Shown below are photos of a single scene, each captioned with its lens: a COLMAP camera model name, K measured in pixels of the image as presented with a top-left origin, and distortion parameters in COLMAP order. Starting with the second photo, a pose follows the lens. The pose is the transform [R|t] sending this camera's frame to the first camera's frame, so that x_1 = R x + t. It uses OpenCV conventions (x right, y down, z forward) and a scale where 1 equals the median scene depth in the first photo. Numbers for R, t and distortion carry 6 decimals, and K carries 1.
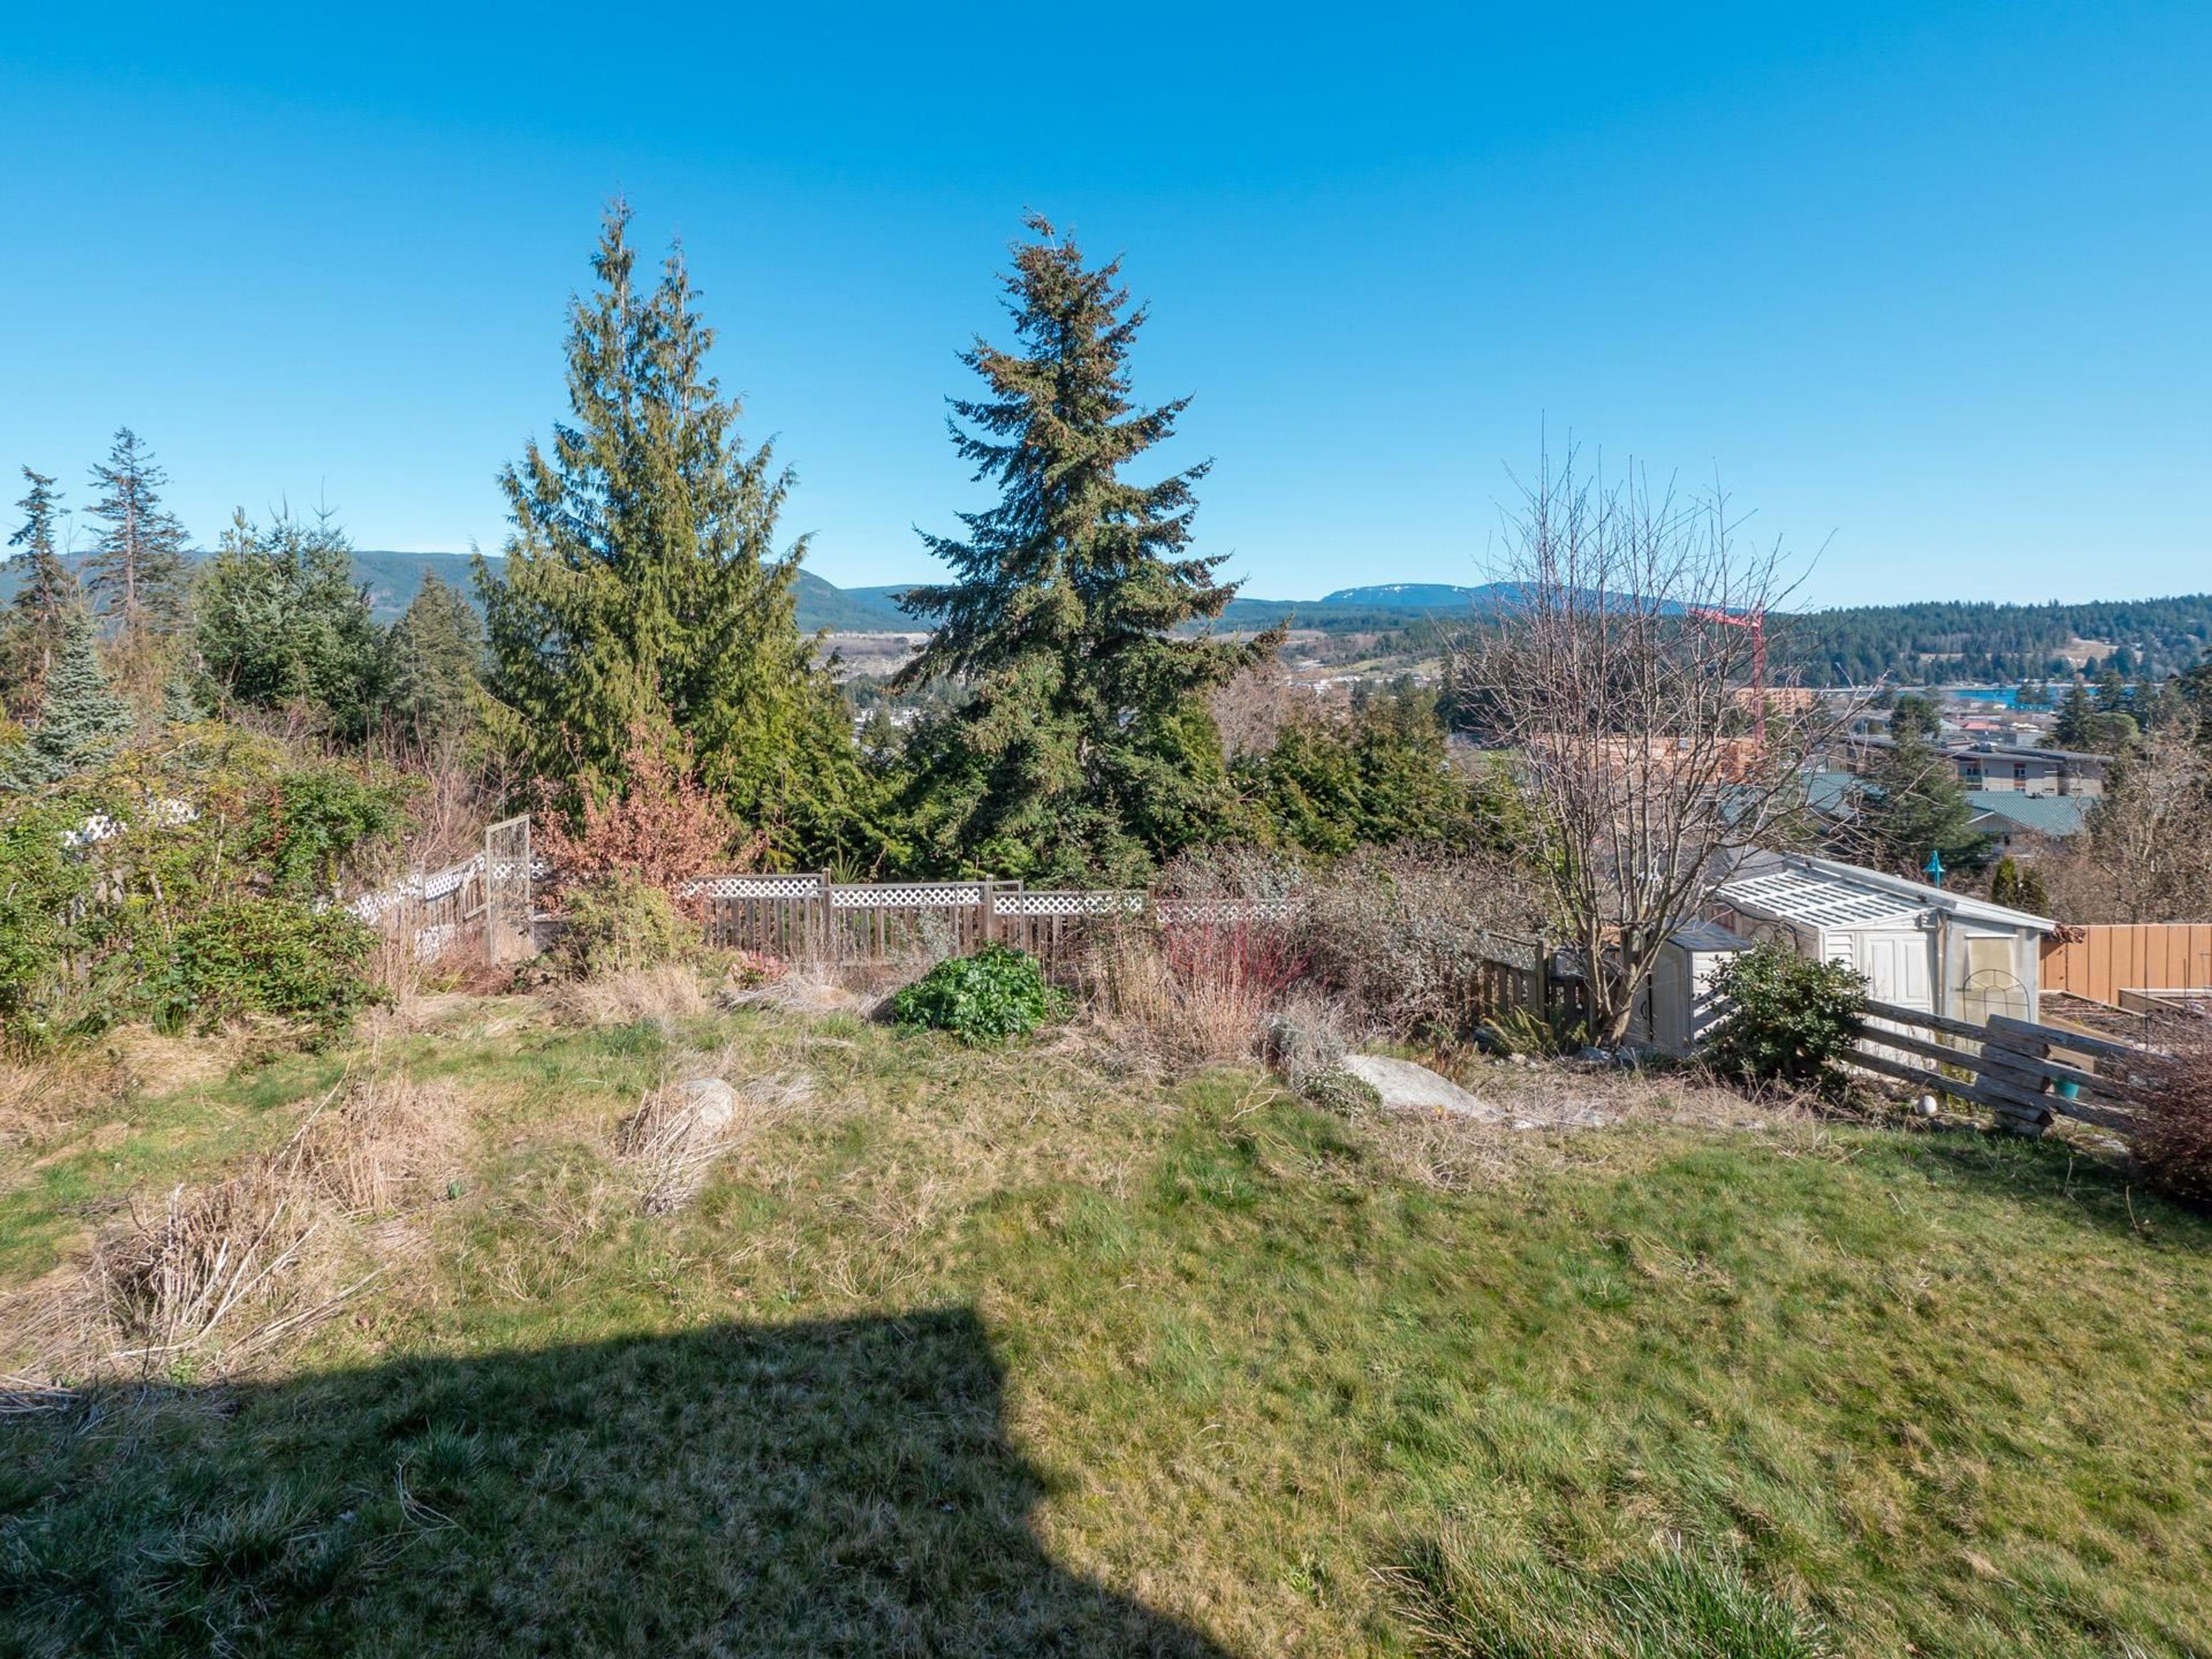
lens RADIAL K [[1078.9, 0, 1104.9], [0, 1078.9, 730.3], [0, 0, 1]] dist [-0.004310, 0.000155]
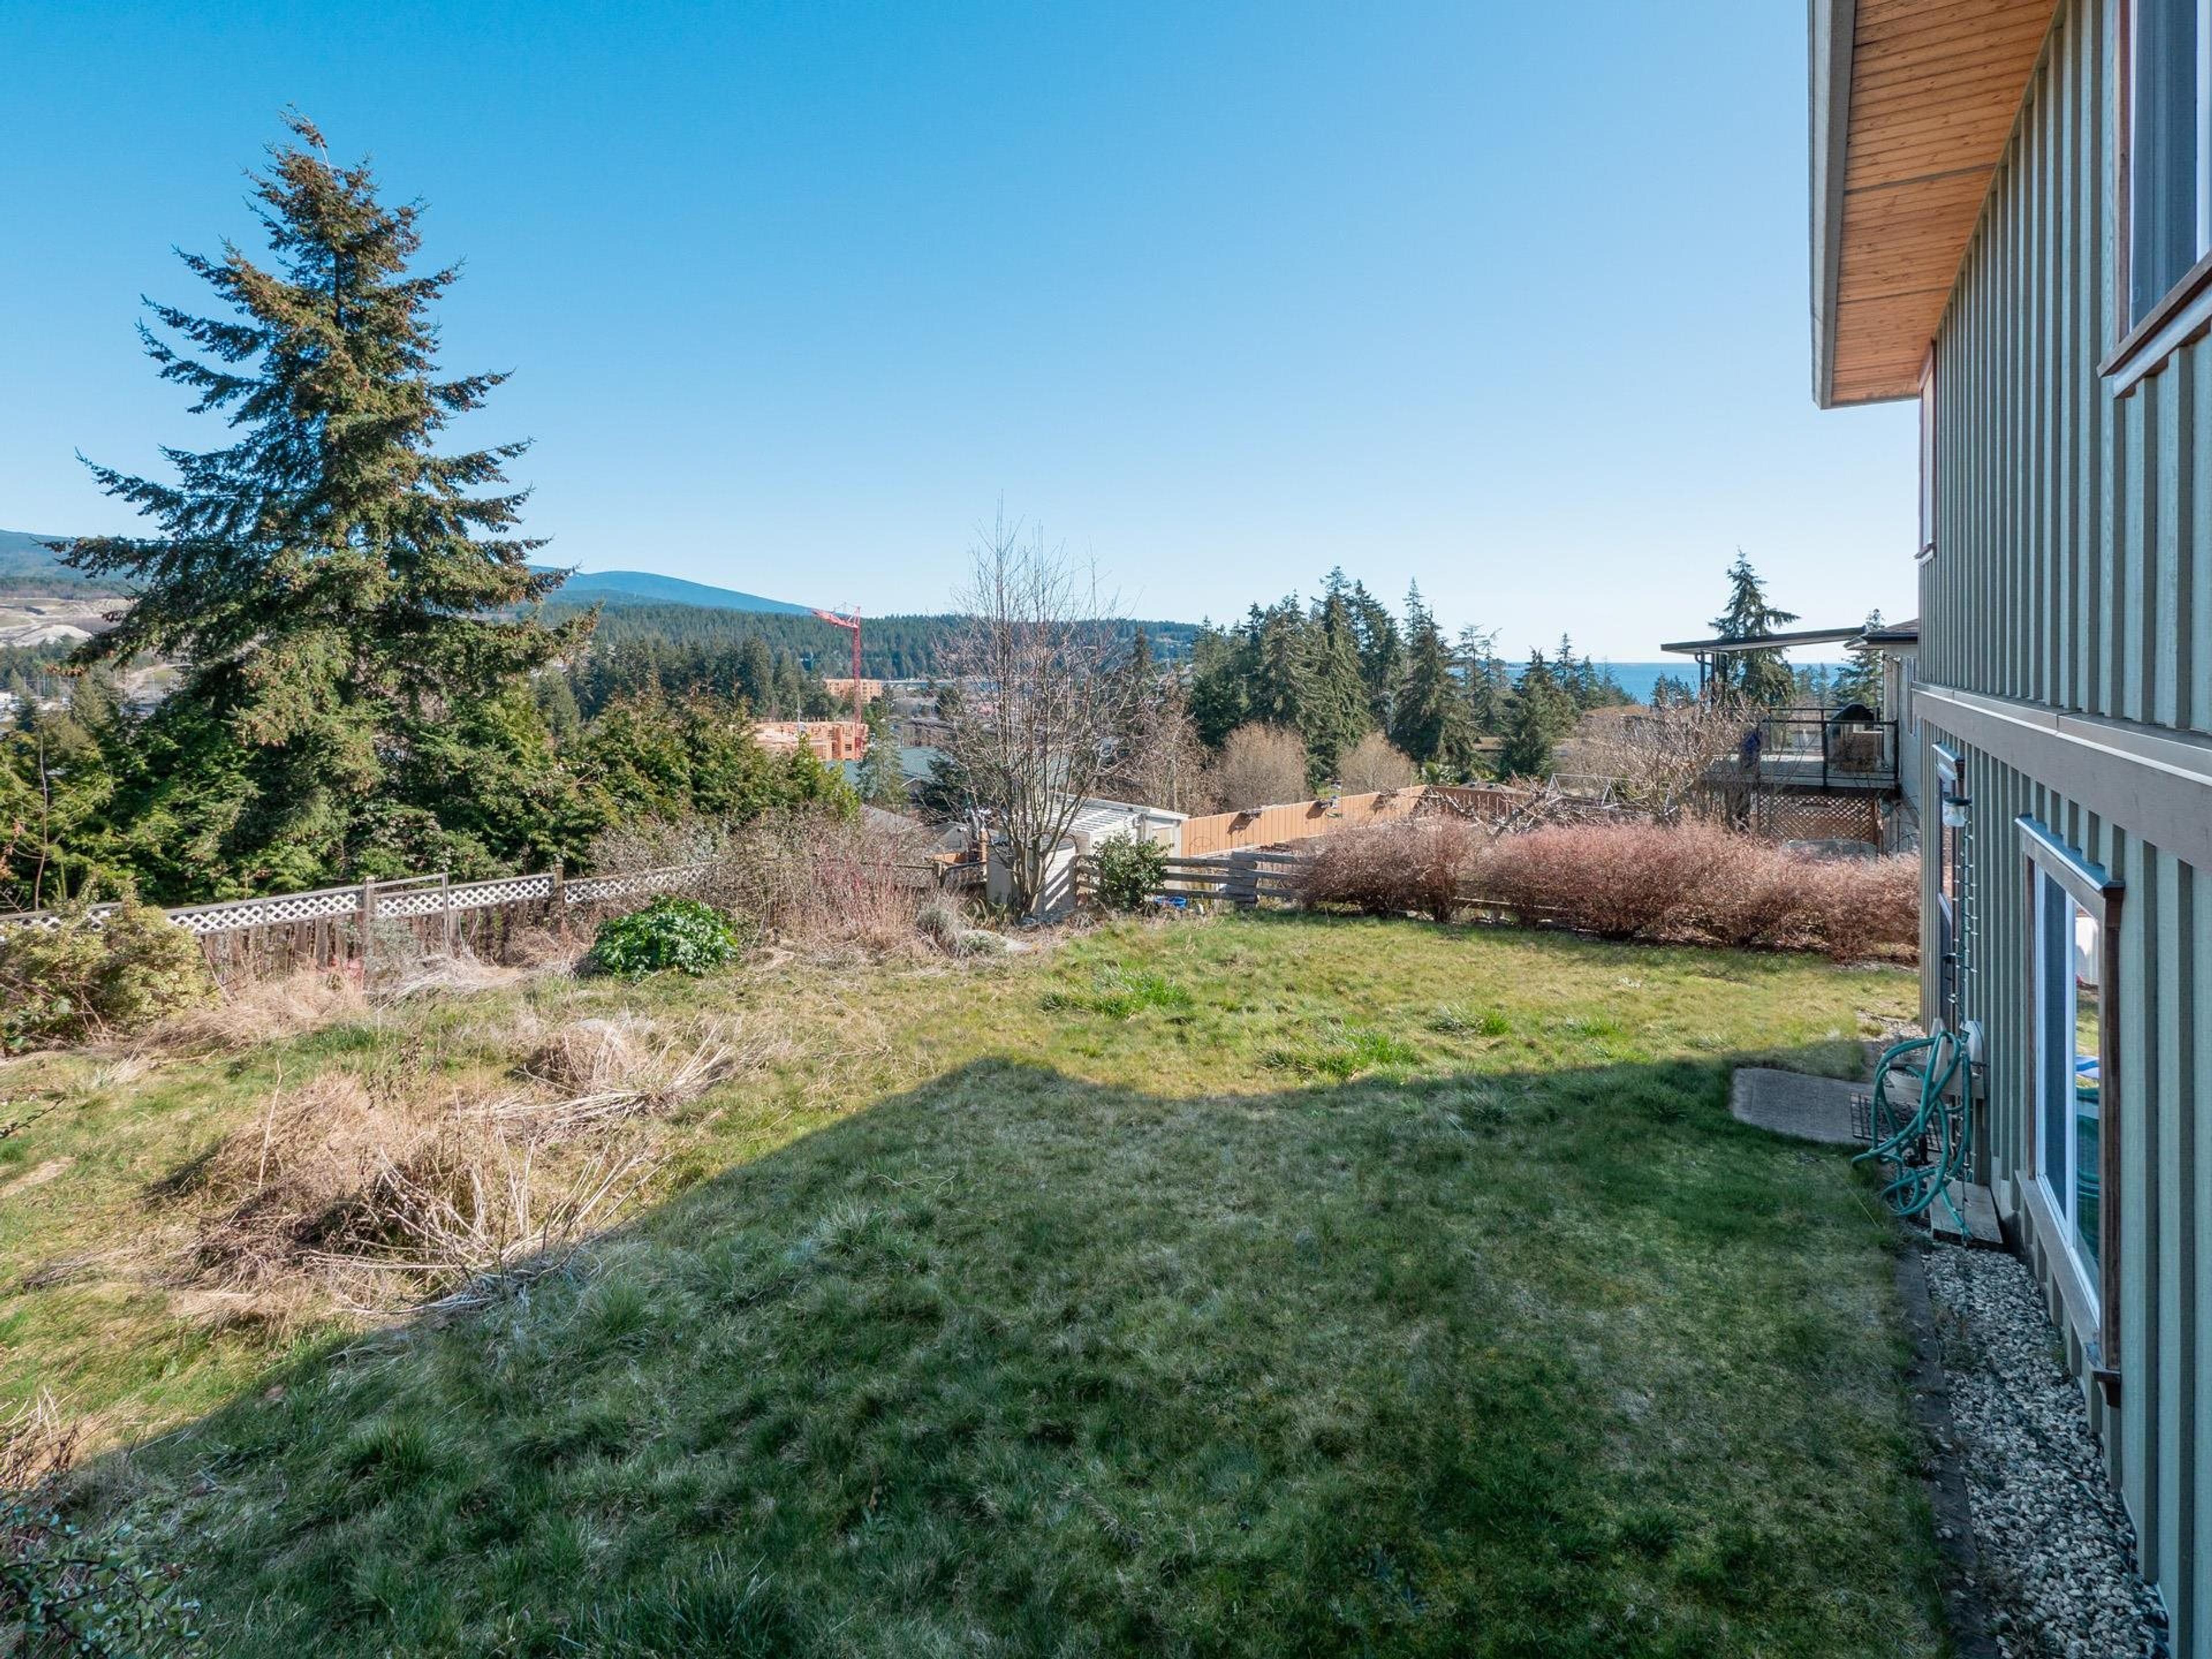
lens RADIAL K [[1078.9, 0, 1104.9], [0, 1078.9, 730.3], [0, 0, 1]] dist [-0.004310, 0.000155]
pose [[0.677139, -0.023819, 0.735469, -0.272805], [0.016269, 0.999716, 0.017398, 0.004289], [-0.735675, 0.000185, 0.677334, -0.049942]]
